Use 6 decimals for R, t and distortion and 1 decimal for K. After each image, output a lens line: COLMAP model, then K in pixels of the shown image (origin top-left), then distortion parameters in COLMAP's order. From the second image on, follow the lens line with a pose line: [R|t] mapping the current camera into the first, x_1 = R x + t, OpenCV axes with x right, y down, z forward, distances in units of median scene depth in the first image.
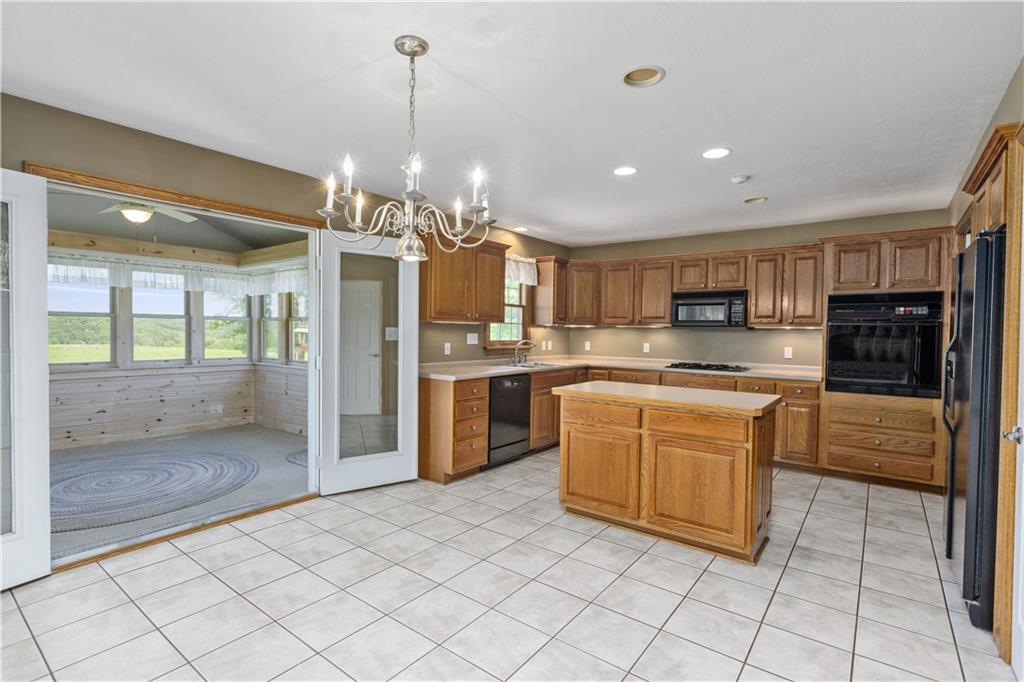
lens RADIAL K [[489.5, 0, 512.1], [0, 489.5, 336.6], [0, 0, 1]] dist [-0.004825, -0.000892]
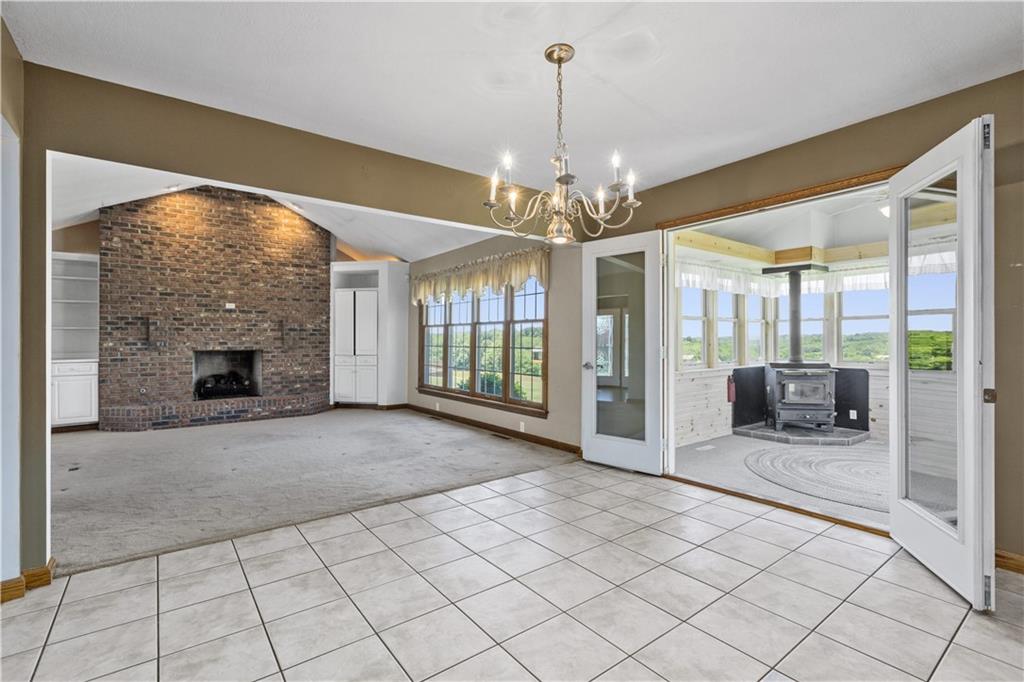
lens RADIAL K [[461.1, 0, 507.3], [0, 461.1, 339.2], [0, 0, 1]] dist [0.001956, 0.000647]
pose [[-0.276397, -0.015932, -0.960911, 0.341528], [-0.013800, 0.999825, -0.012608, 0.032622], [0.960944, 0.009775, -0.276569, 0.480761]]
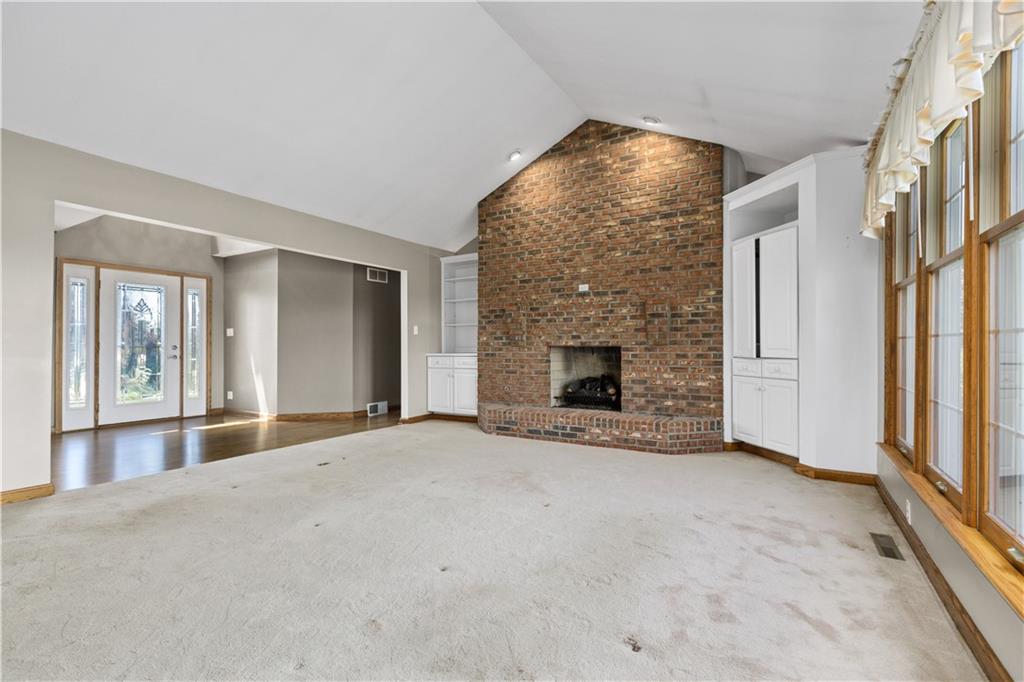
lens RADIAL K [[461.1, 0, 517.3], [0, 461.1, 337.5], [0, 0, 1]] dist [0.001956, 0.000647]
pose [[-0.994675, -0.013336, -0.102199, -0.493535], [-0.012743, 0.999898, -0.006460, 0.048716], [0.102275, -0.005123, -0.994743, 0.332873]]
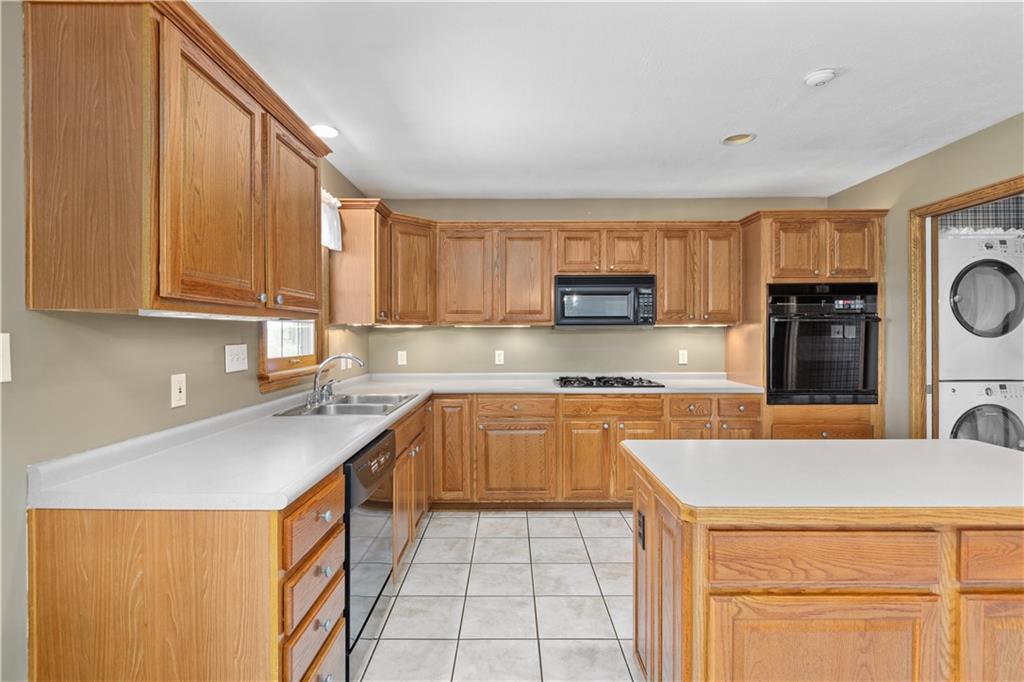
lens RADIAL K [[489.5, 0, 507.6], [0, 489.5, 335.5], [0, 0, 1]] dist [-0.004825, -0.000892]
pose [[0.800724, -0.018504, 0.598748, -0.152574], [0.021573, 0.999765, 0.002047, -0.010762], [-0.598645, 0.011278, 0.800935, 0.565238]]
